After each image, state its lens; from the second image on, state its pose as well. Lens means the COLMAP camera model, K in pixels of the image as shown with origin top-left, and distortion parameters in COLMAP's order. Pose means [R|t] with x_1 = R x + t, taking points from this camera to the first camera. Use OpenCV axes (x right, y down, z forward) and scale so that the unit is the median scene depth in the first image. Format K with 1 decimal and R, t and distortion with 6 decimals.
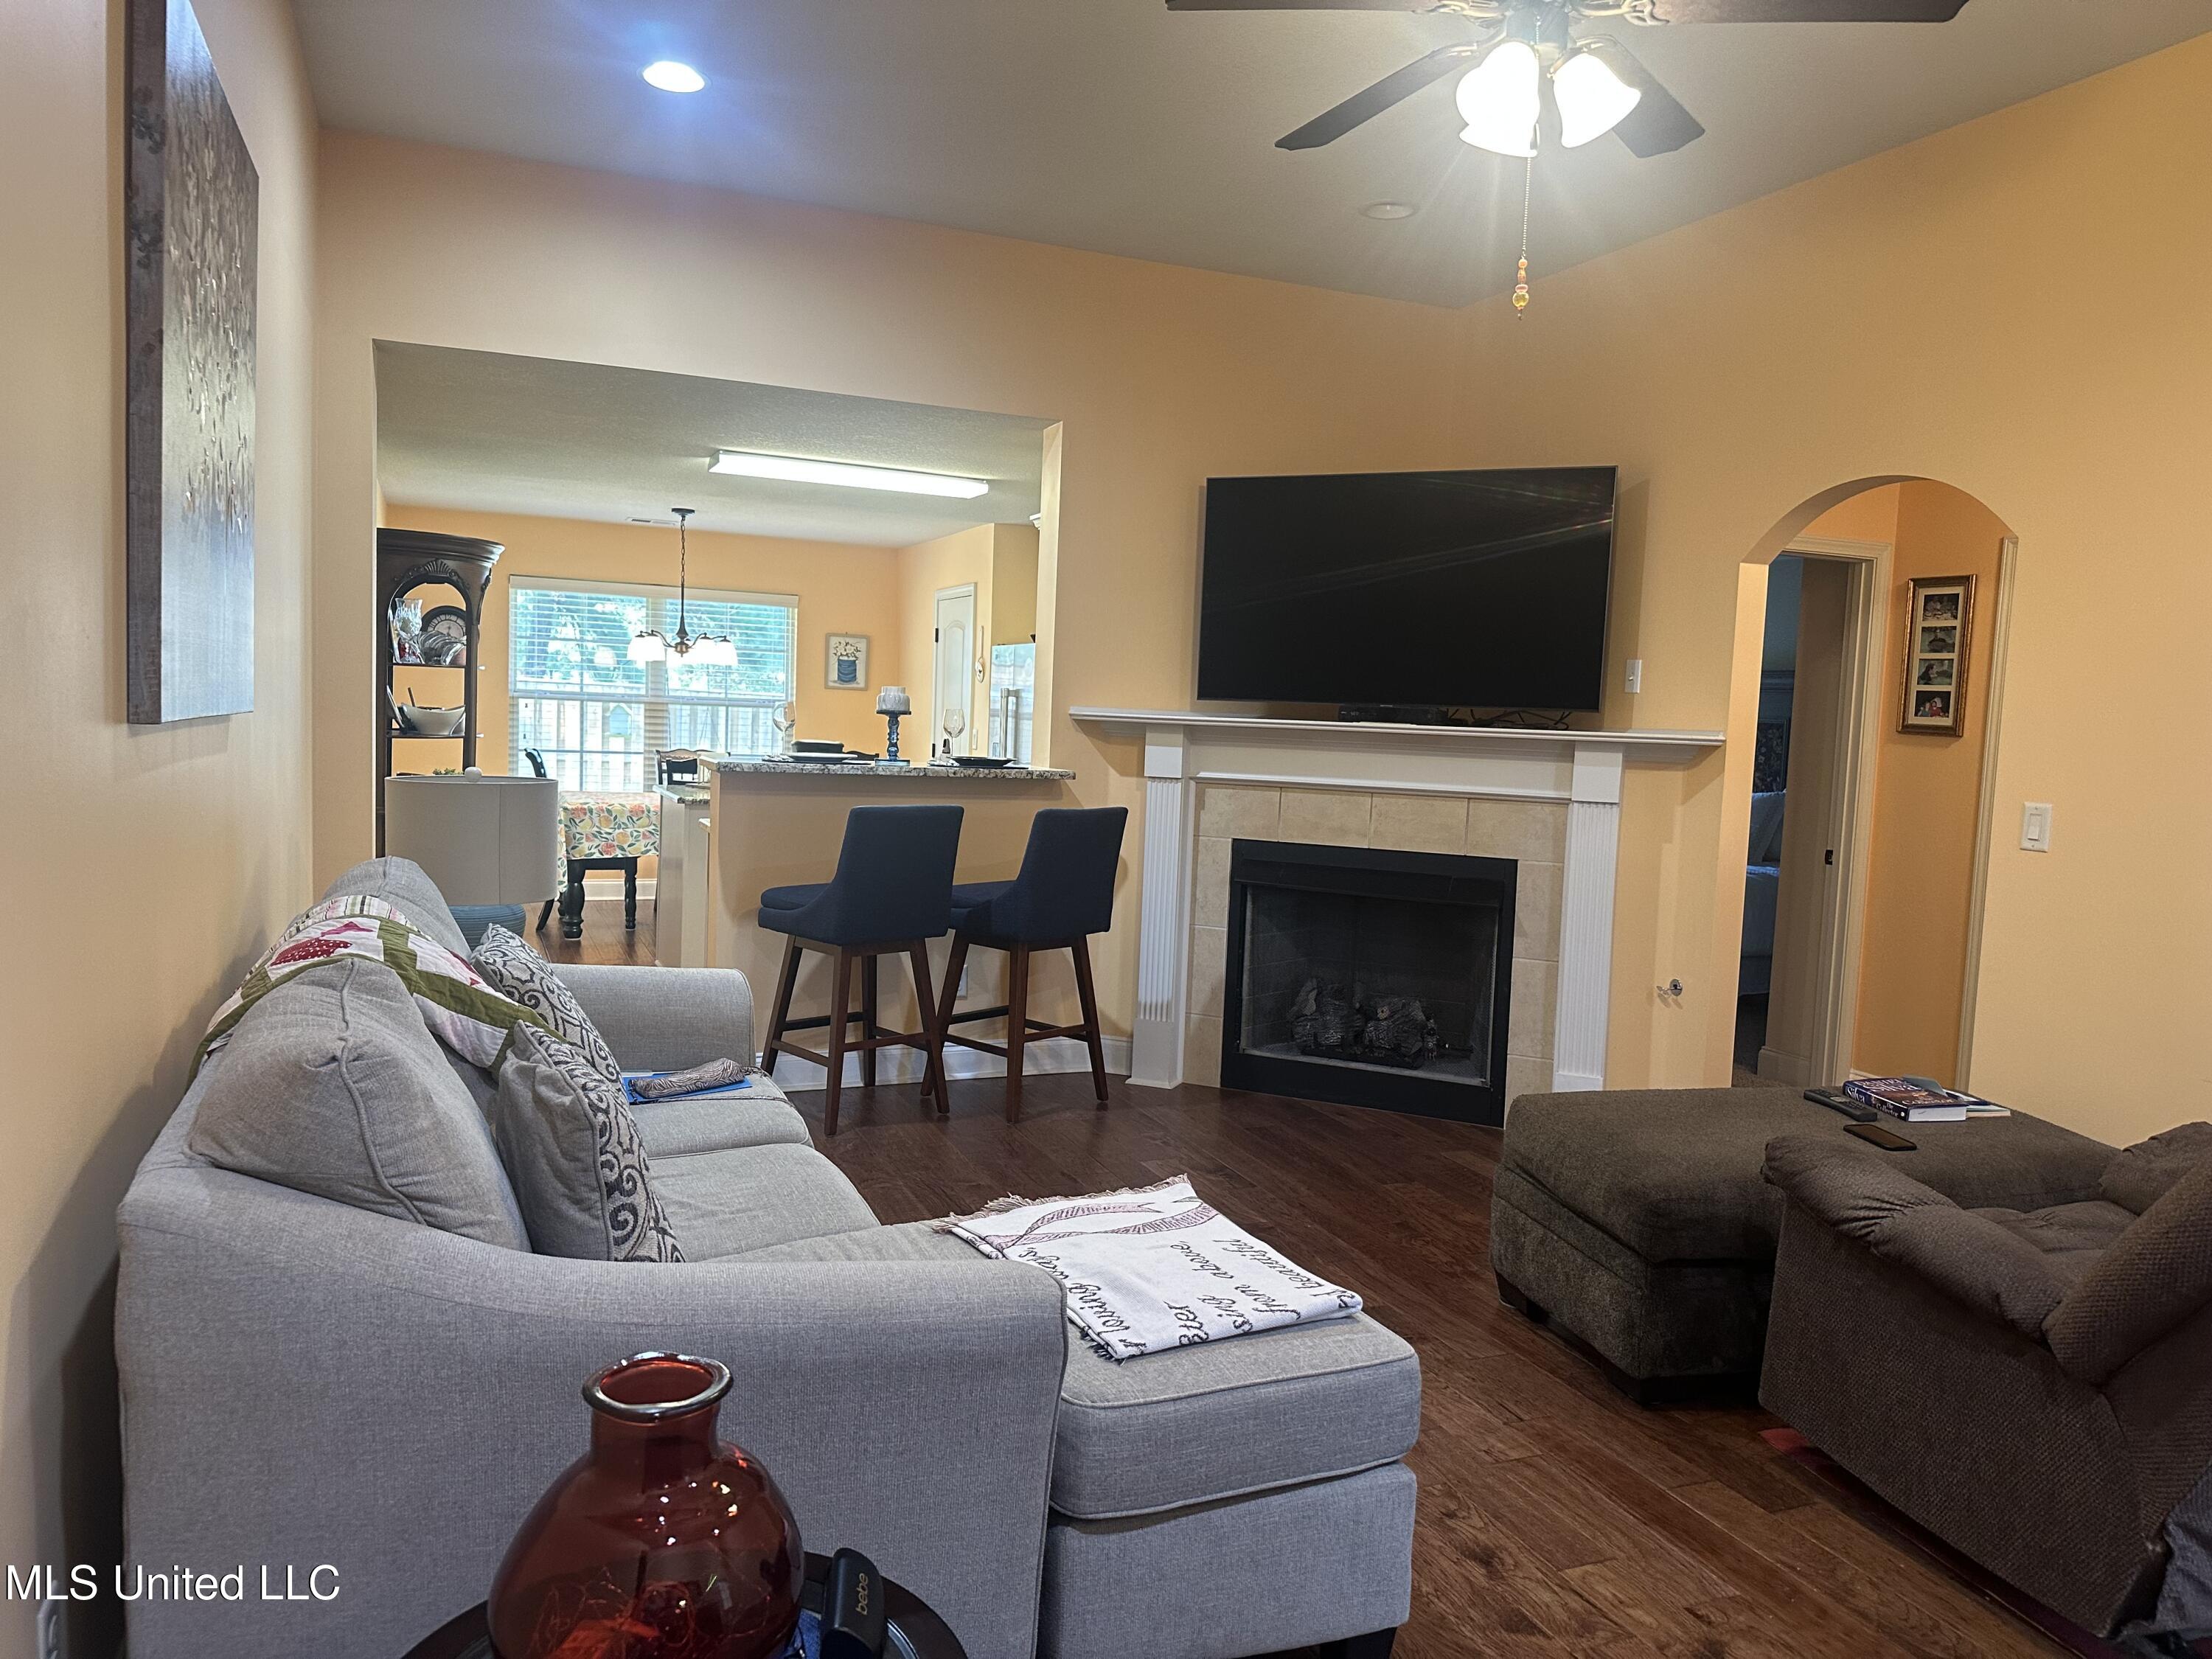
lens RADIAL K [[1555.1, 0, 1126.7], [0, 1555.1, 850.4], [0, 0, 1]] dist [0.055178, -0.062774]
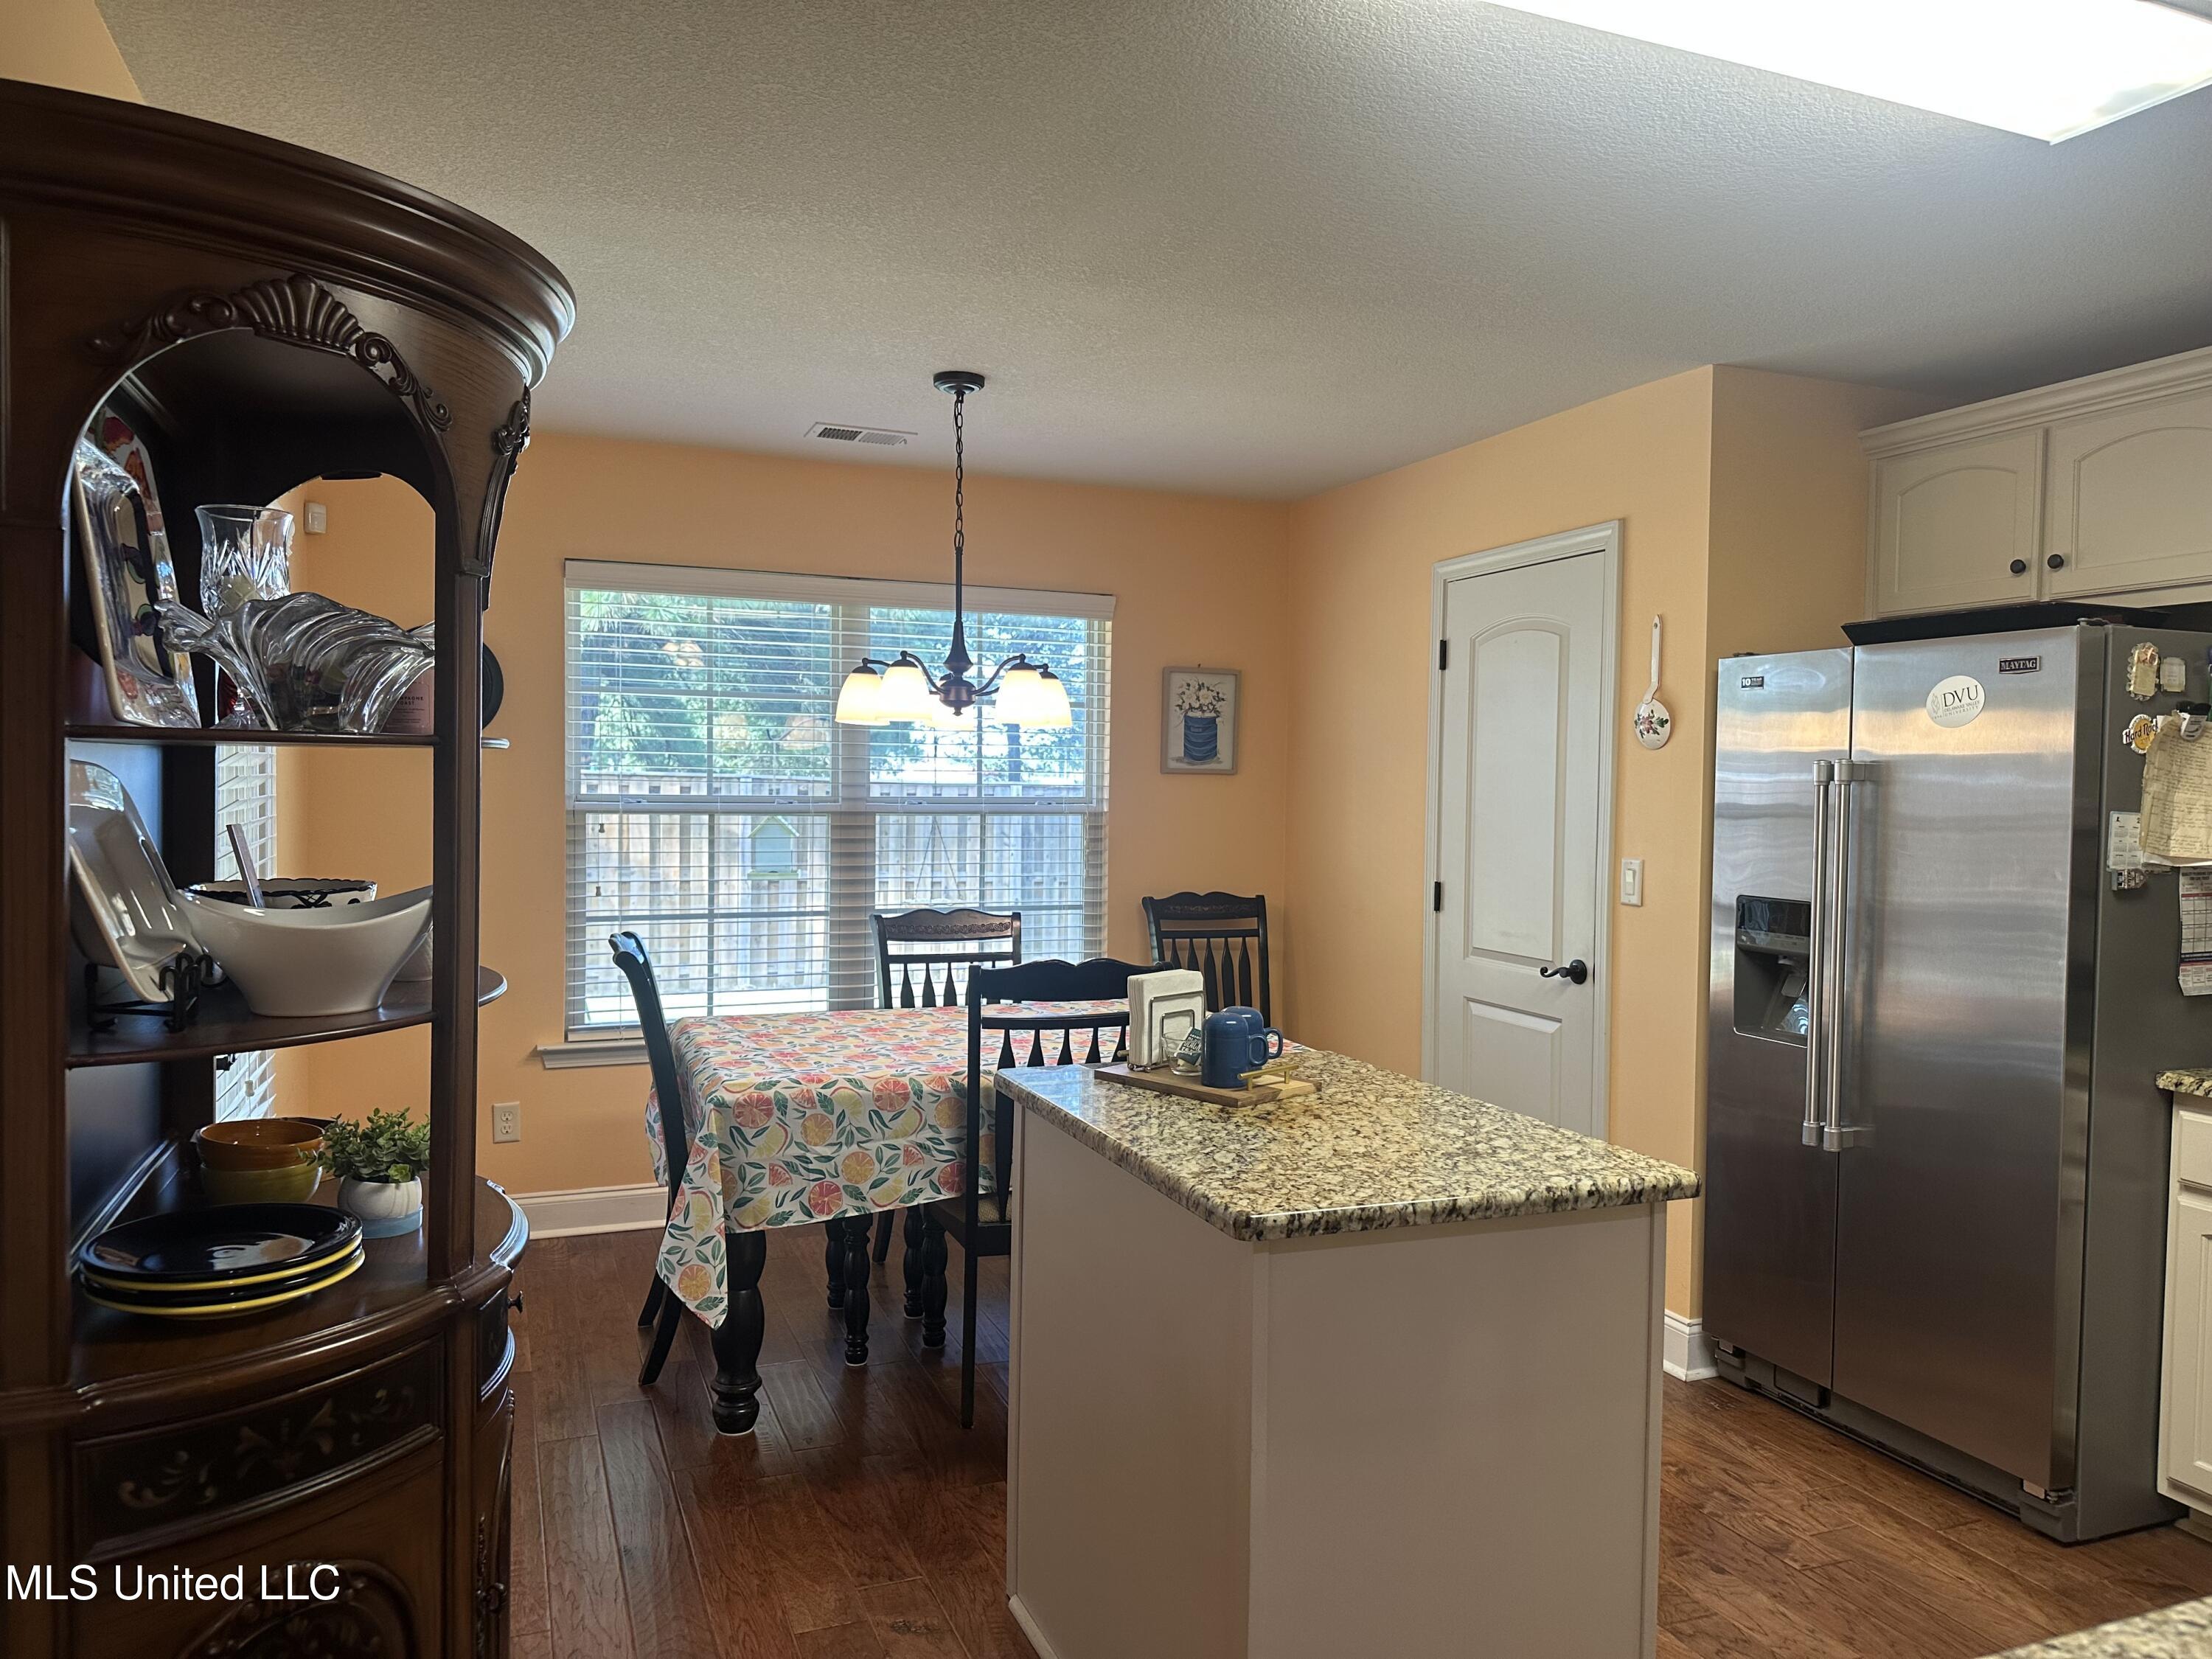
lens RADIAL K [[1555.1, 0, 1103.9], [0, 1555.1, 830.3], [0, 0, 1]] dist [0.055178, -0.062774]
pose [[0.999074, -0.028088, -0.032603, -0.239470], [0.026103, 0.997870, -0.059780, -0.066278], [0.034213, 0.058874, 0.997679, 0.588930]]
